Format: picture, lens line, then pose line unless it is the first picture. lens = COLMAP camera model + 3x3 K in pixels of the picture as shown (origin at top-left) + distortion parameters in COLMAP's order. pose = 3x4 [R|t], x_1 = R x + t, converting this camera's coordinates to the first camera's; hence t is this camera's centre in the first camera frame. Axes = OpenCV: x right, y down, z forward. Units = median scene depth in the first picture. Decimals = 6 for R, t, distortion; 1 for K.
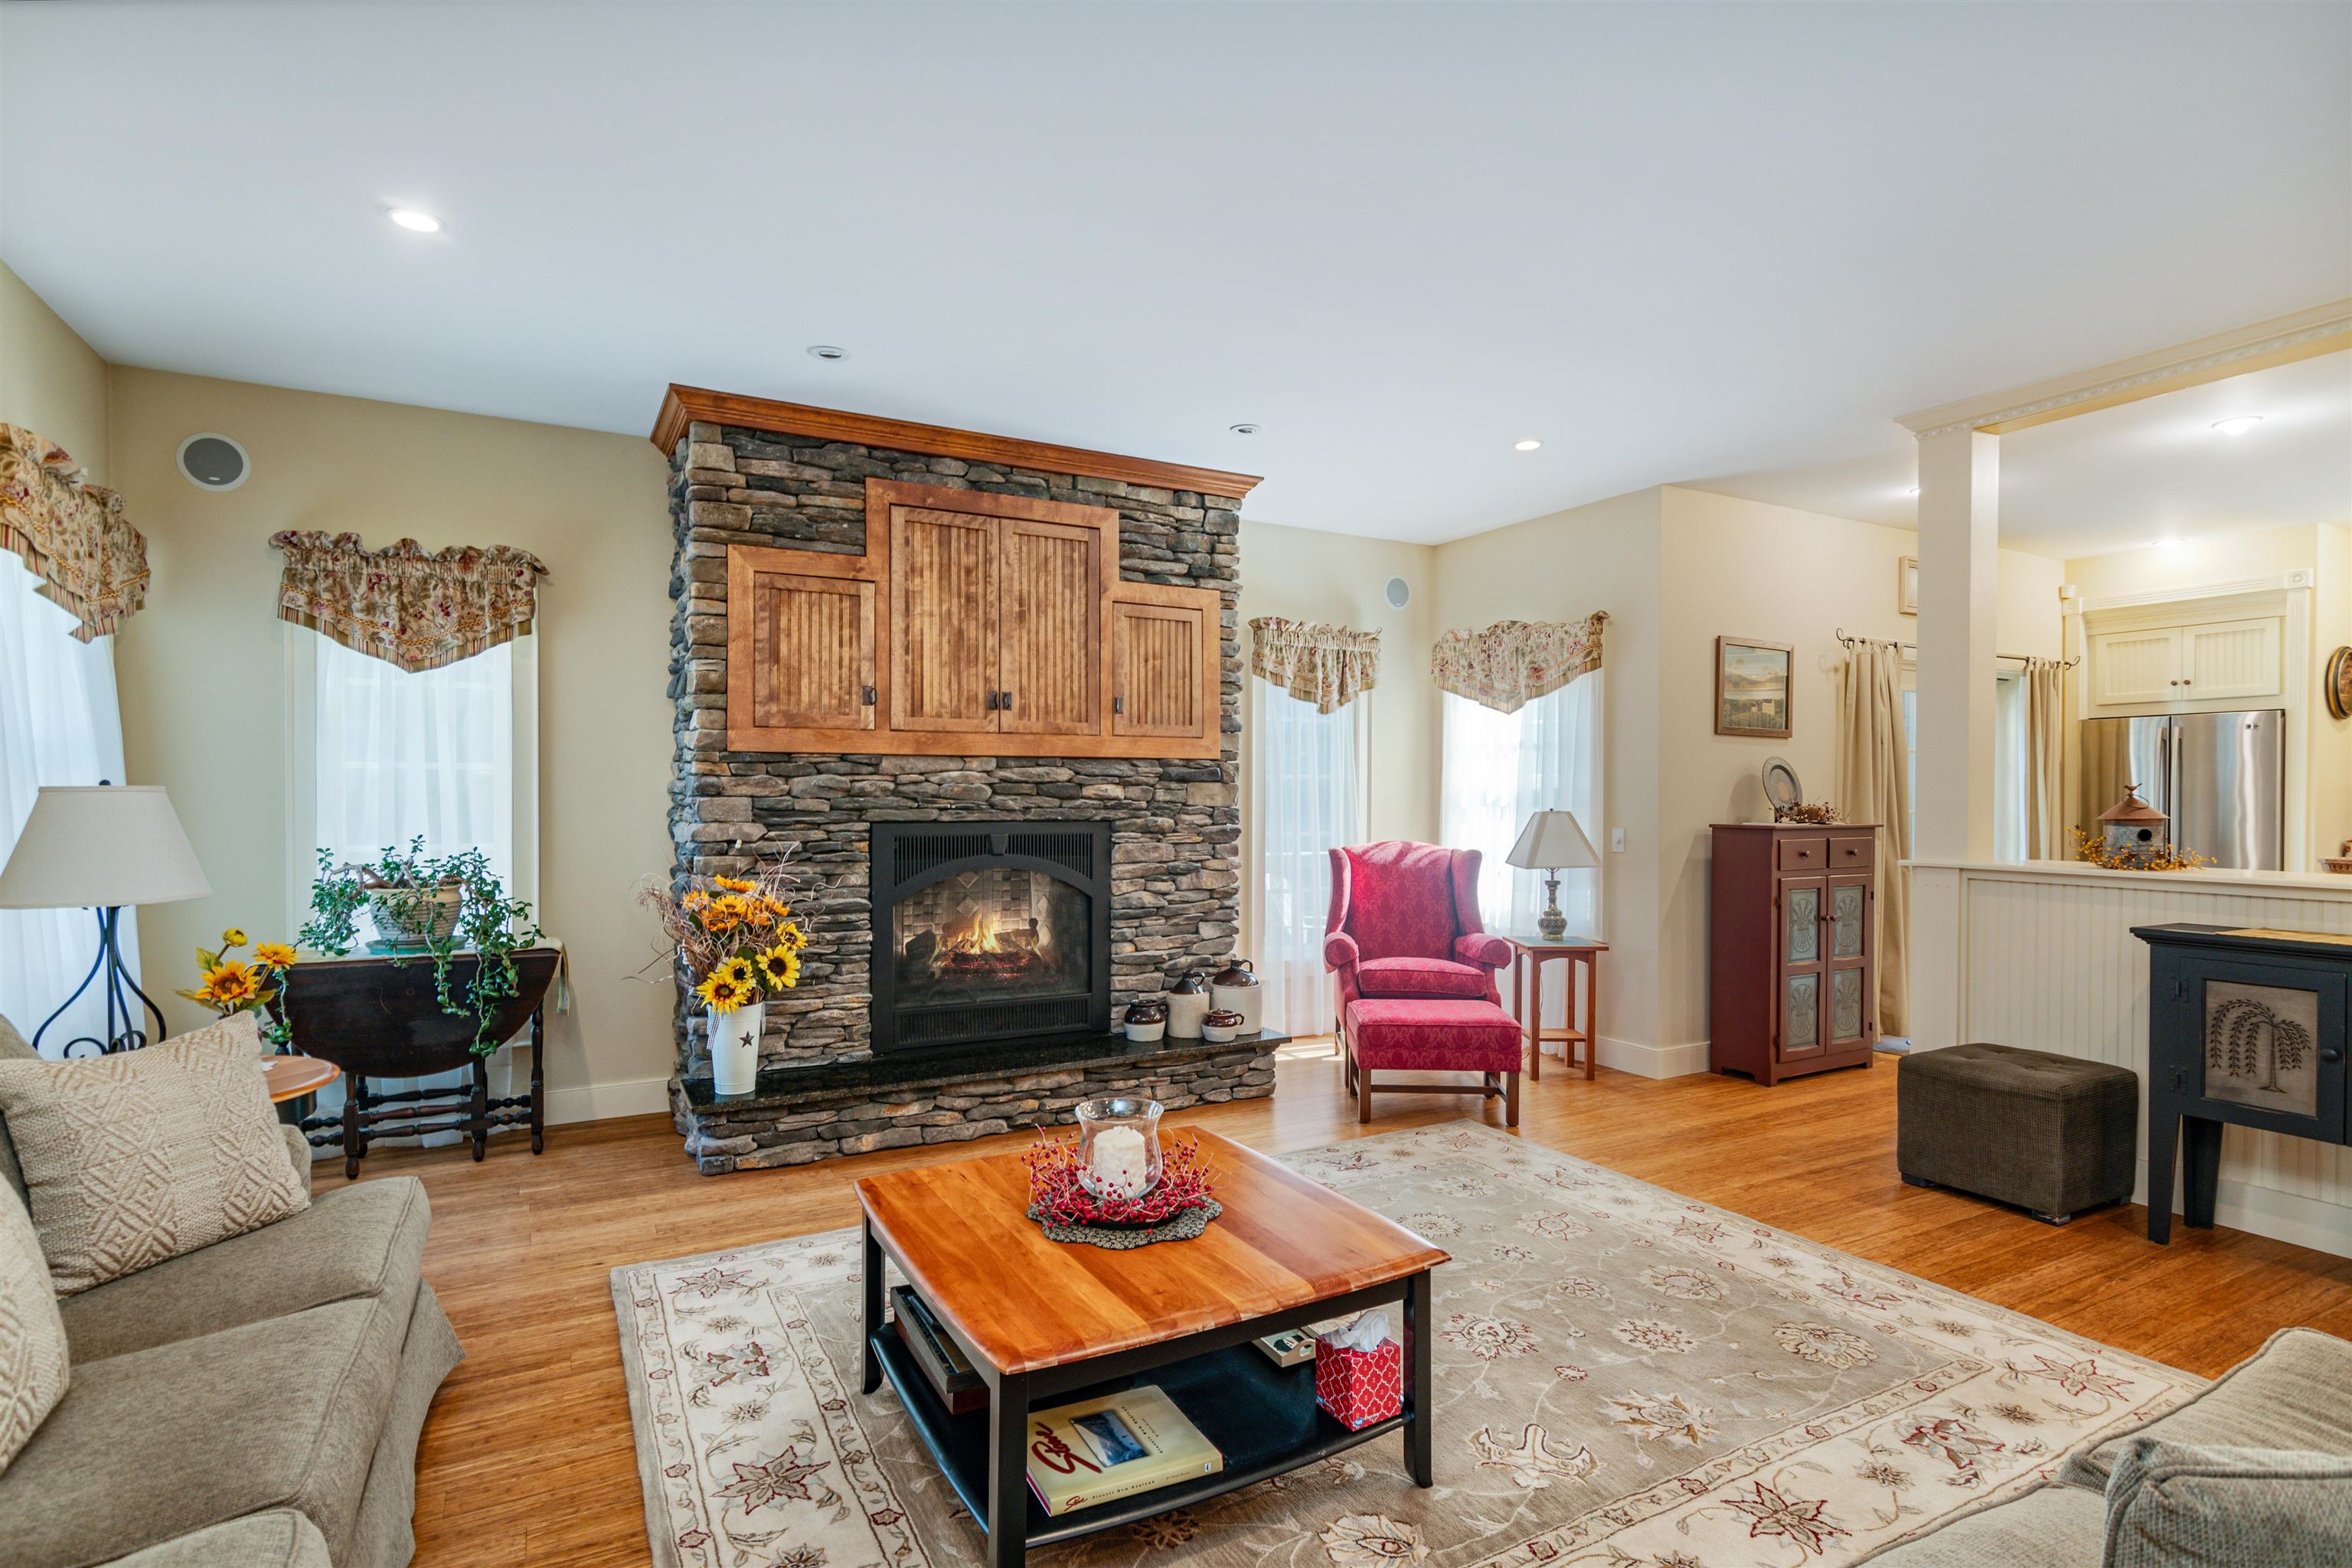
lens RADIAL K [[1144.0, 0, 1165.3], [0, 1144.0, 804.2], [0, 0, 1]] dist [0.001368, 0.000203]
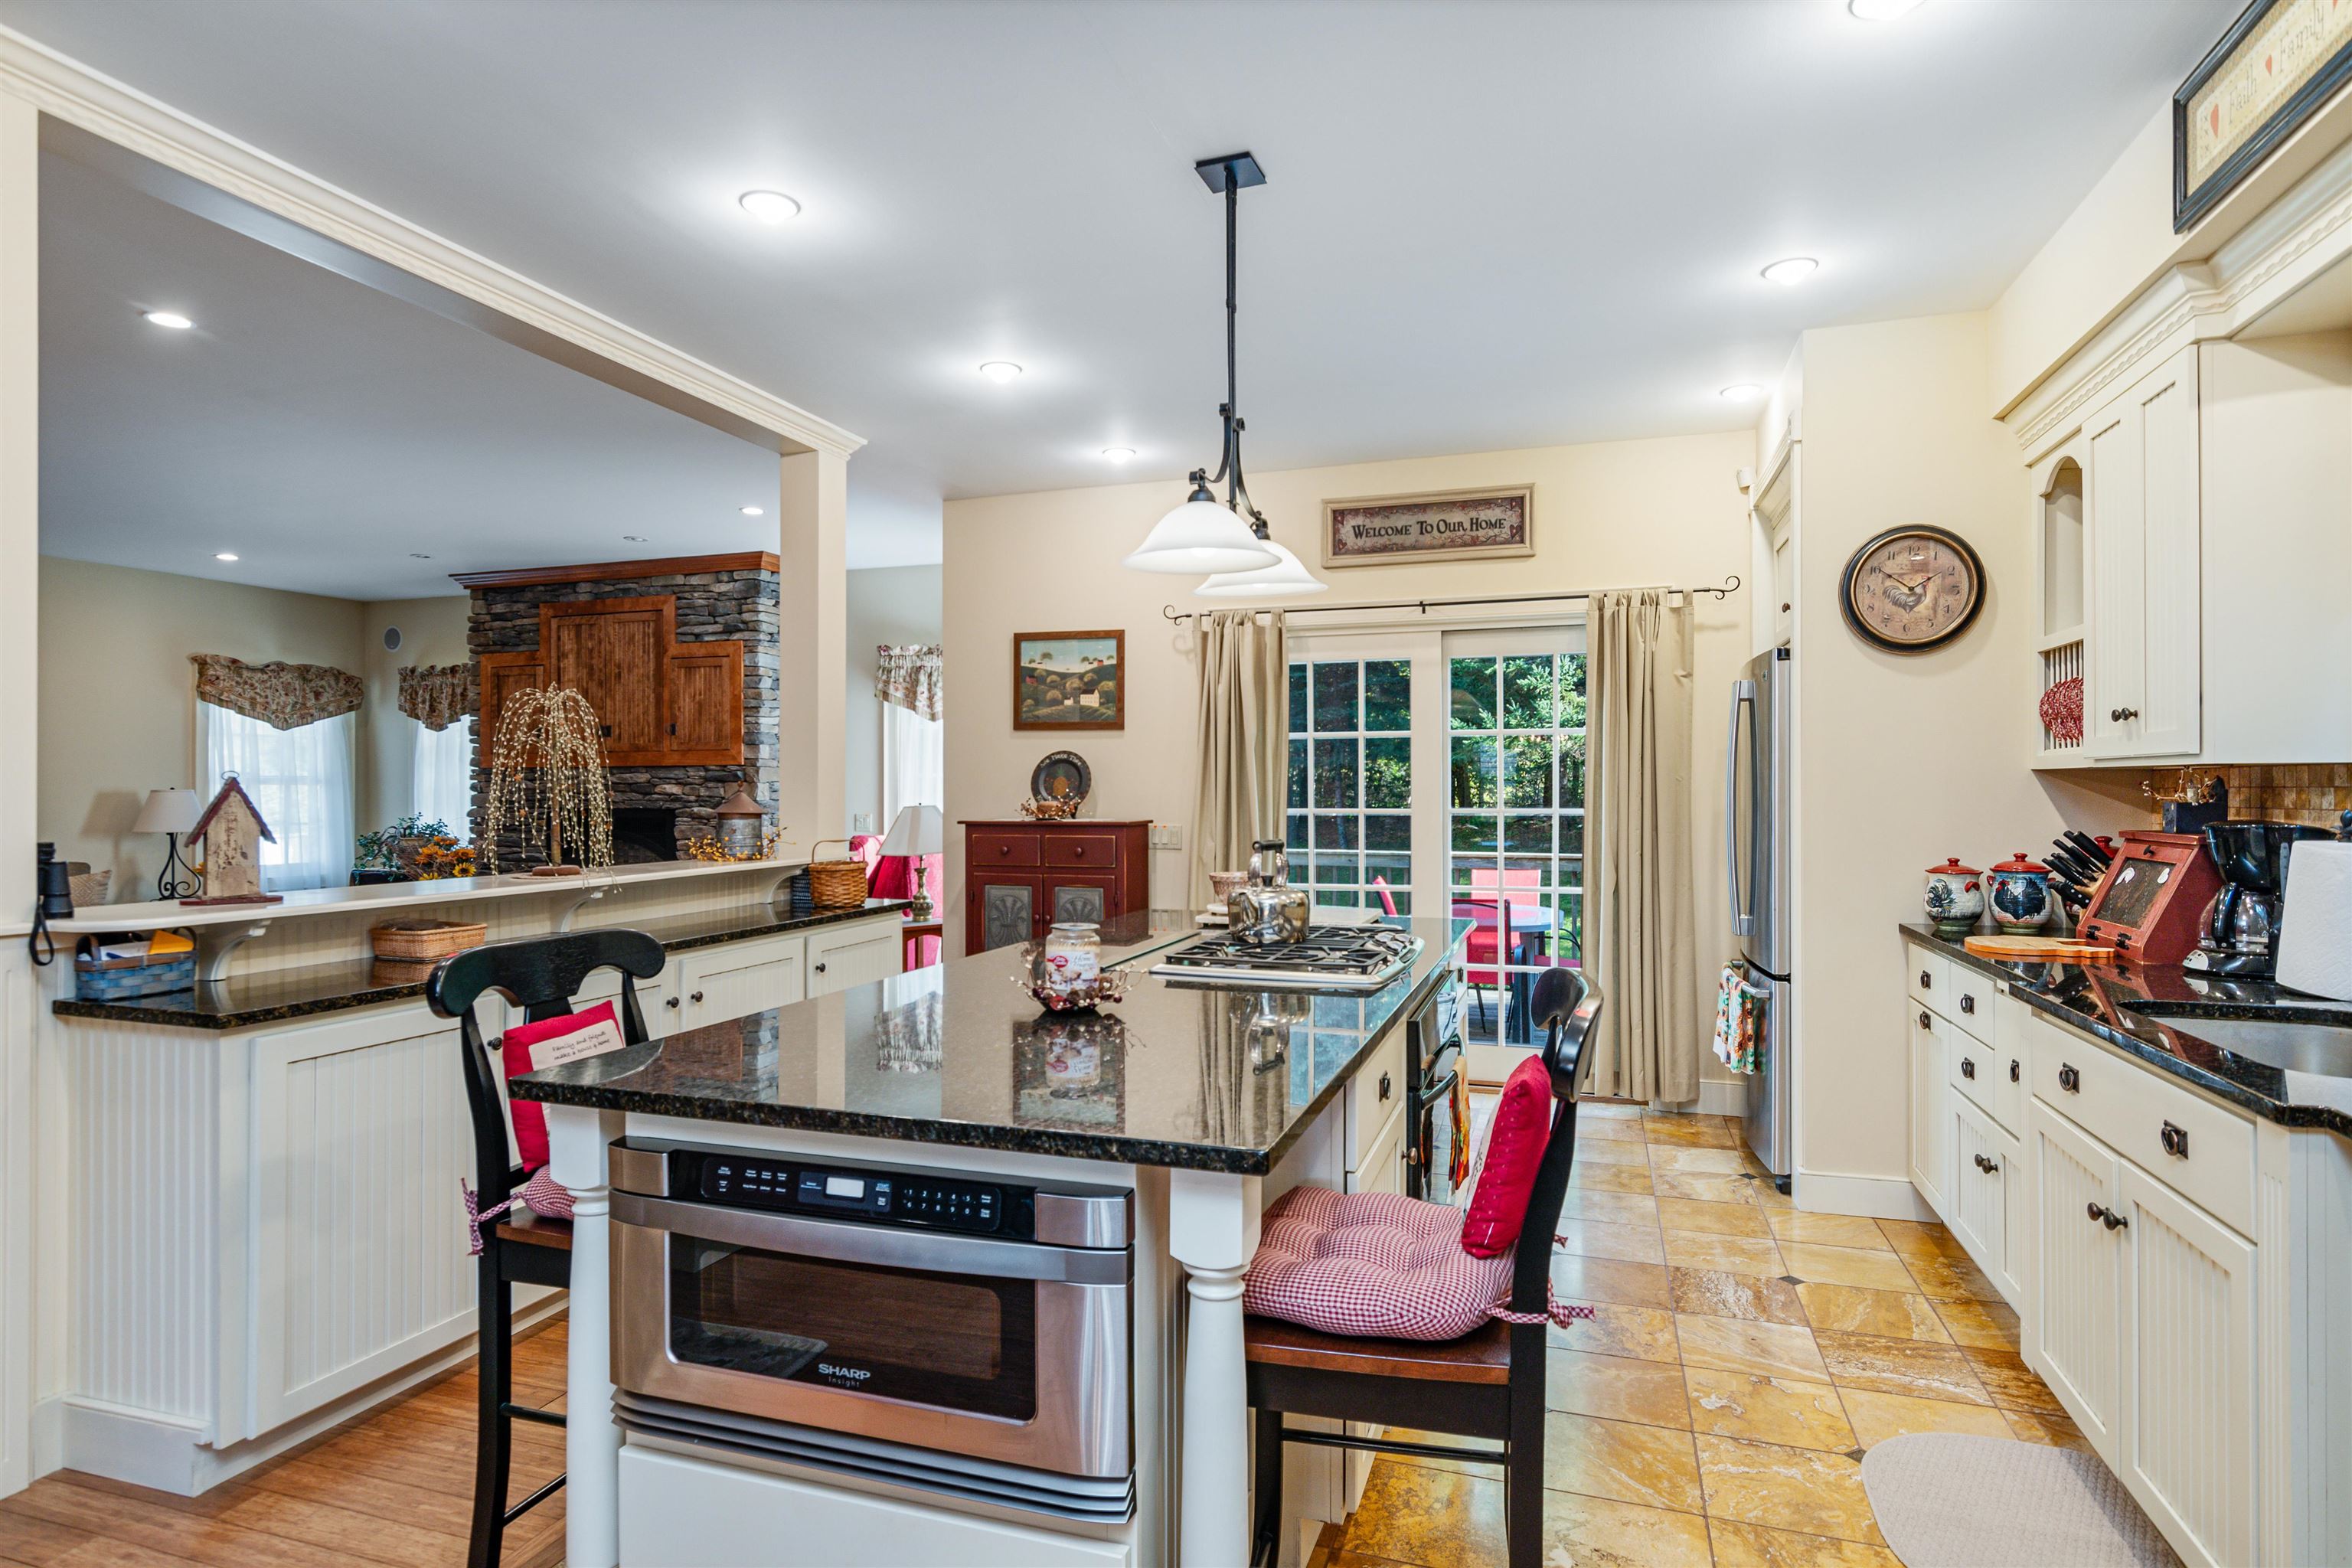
lens RADIAL K [[1237.4, 0, 1170.8], [0, 1237.4, 785.1], [0, 0, 1]] dist [-0.001244, -0.000016]
pose [[0.680361, -0.005493, -0.732857, 1.607025], [-0.003281, 0.999939, -0.010542, -0.002131], [0.732870, 0.009577, 0.680301, 0.418279]]
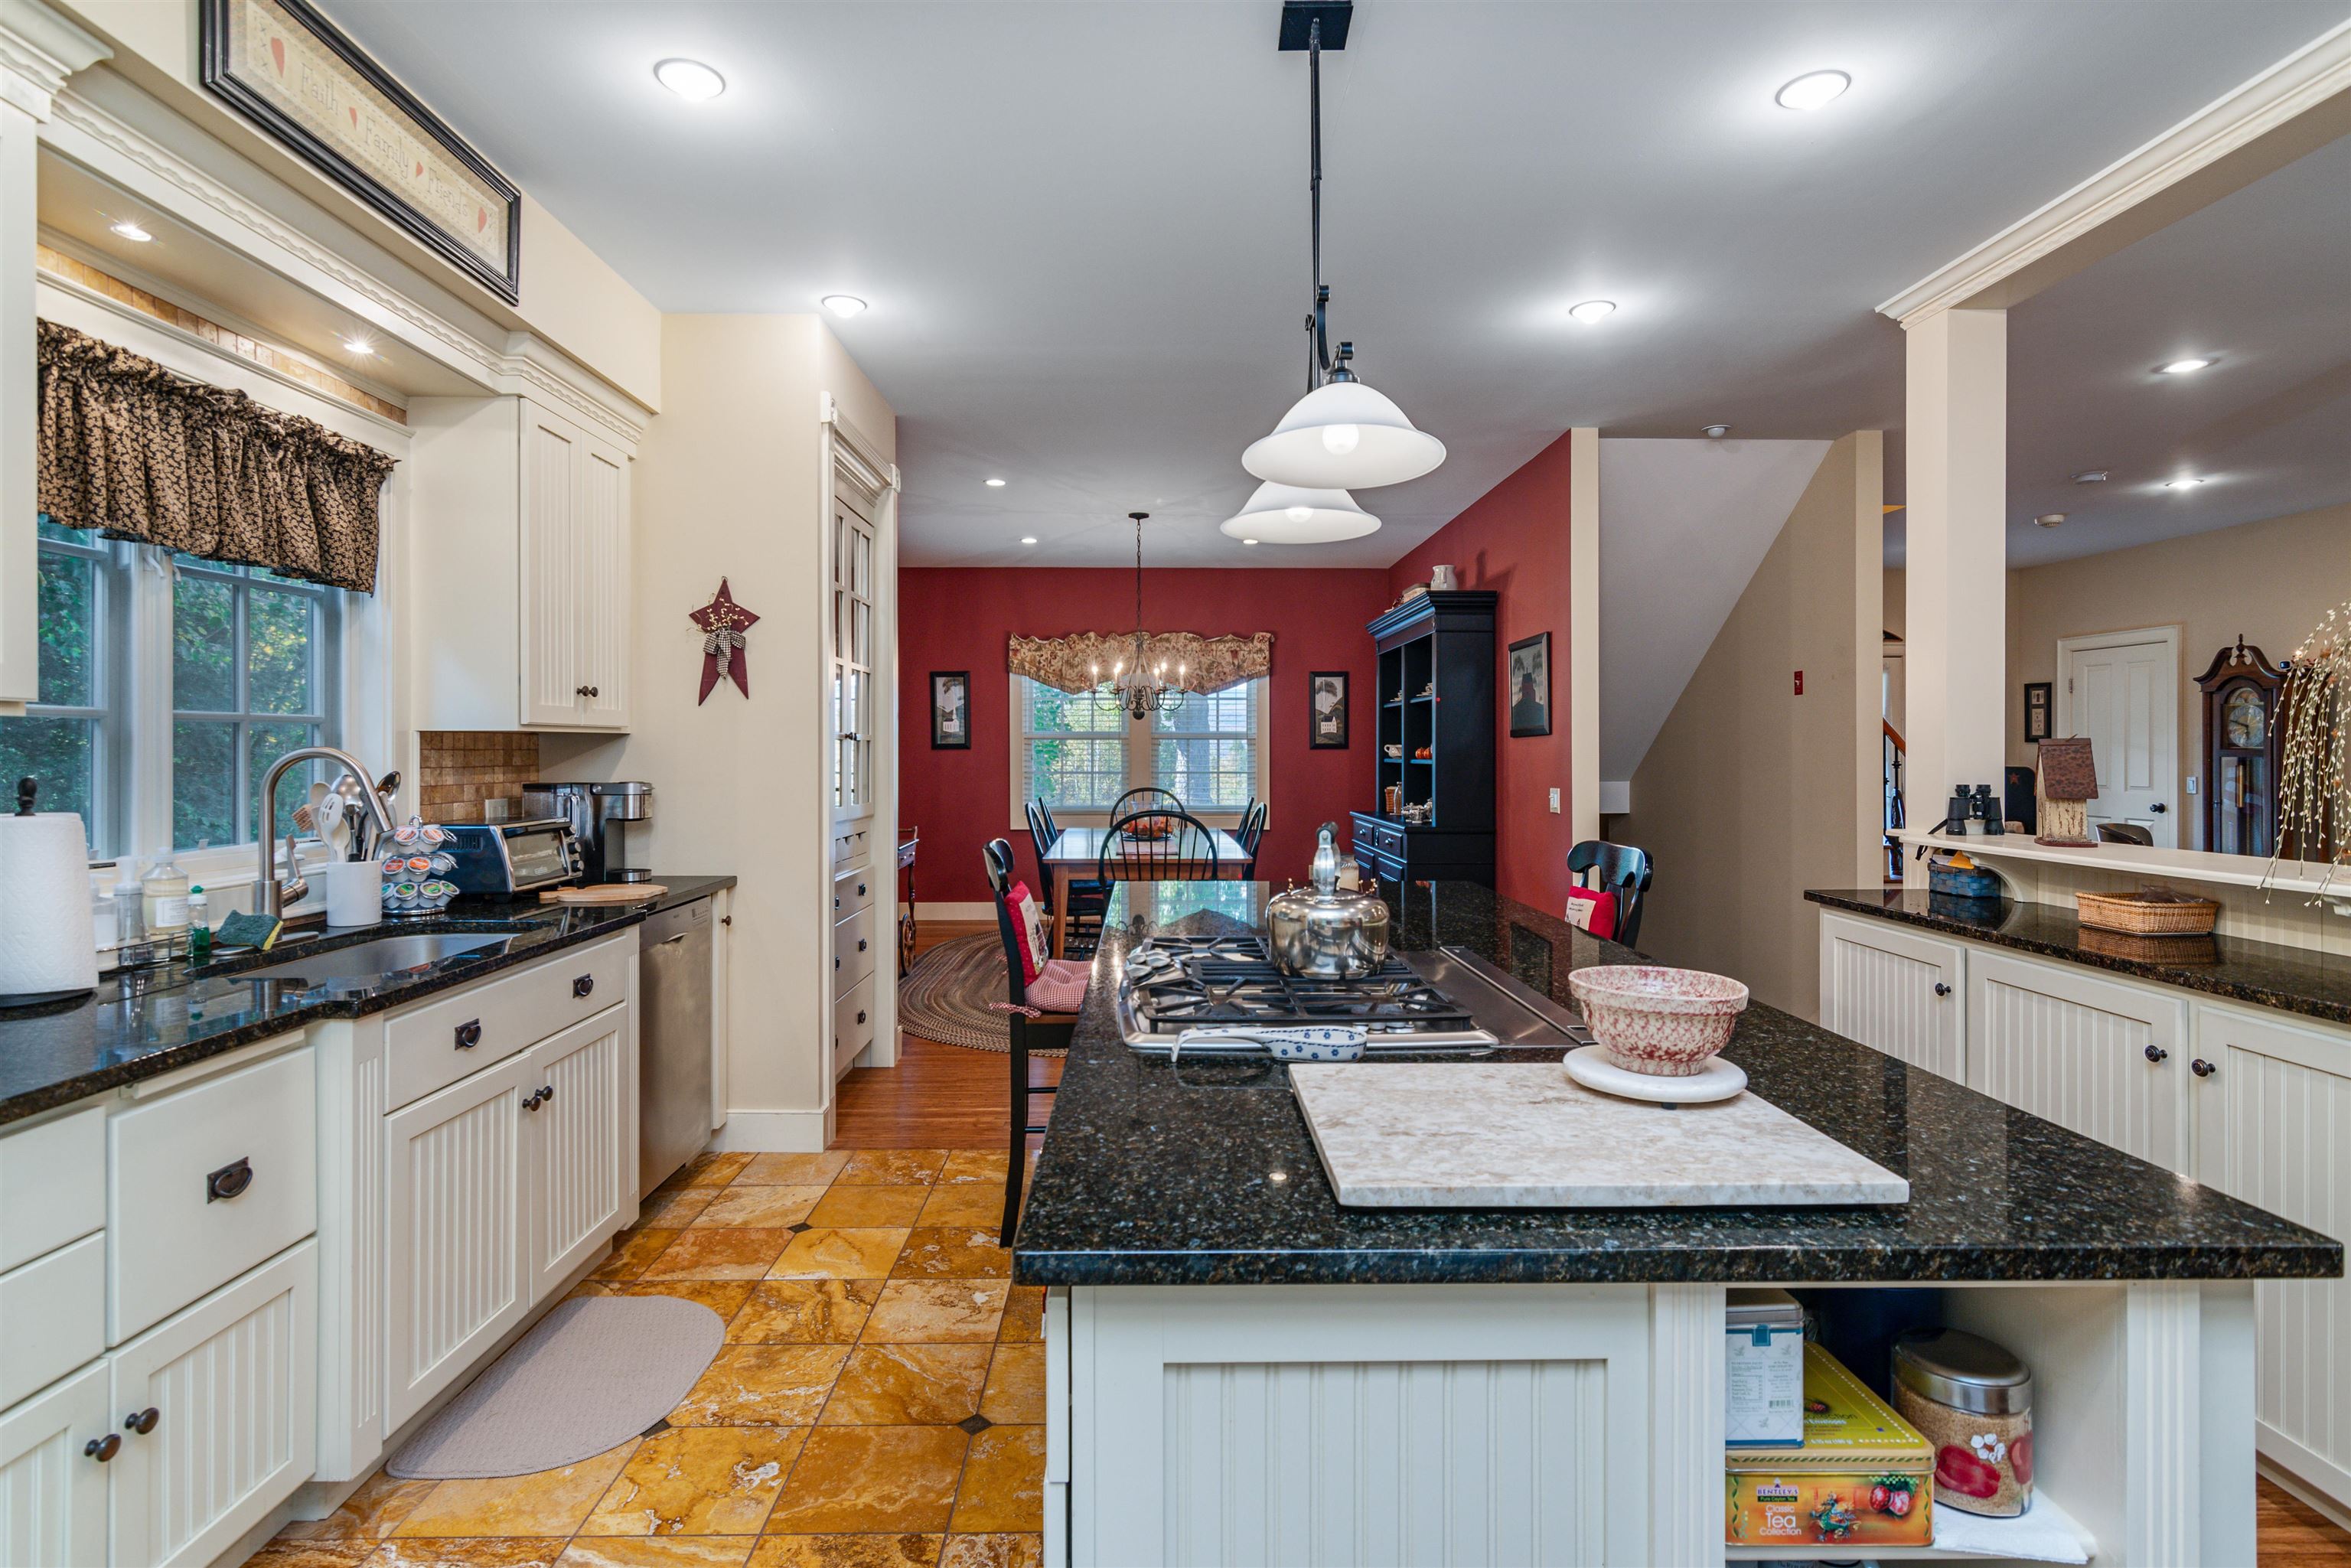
lens RADIAL K [[1157.0, 0, 1168.9], [0, 1157.0, 746.9], [0, 0, 1]] dist [0.000688, 0.001229]
pose [[-0.887177, 0.000997, 0.461429, 1.014015], [0.003202, 0.999987, 0.003996, -0.009680], [-0.461419, 0.005023, -0.887168, 1.309691]]
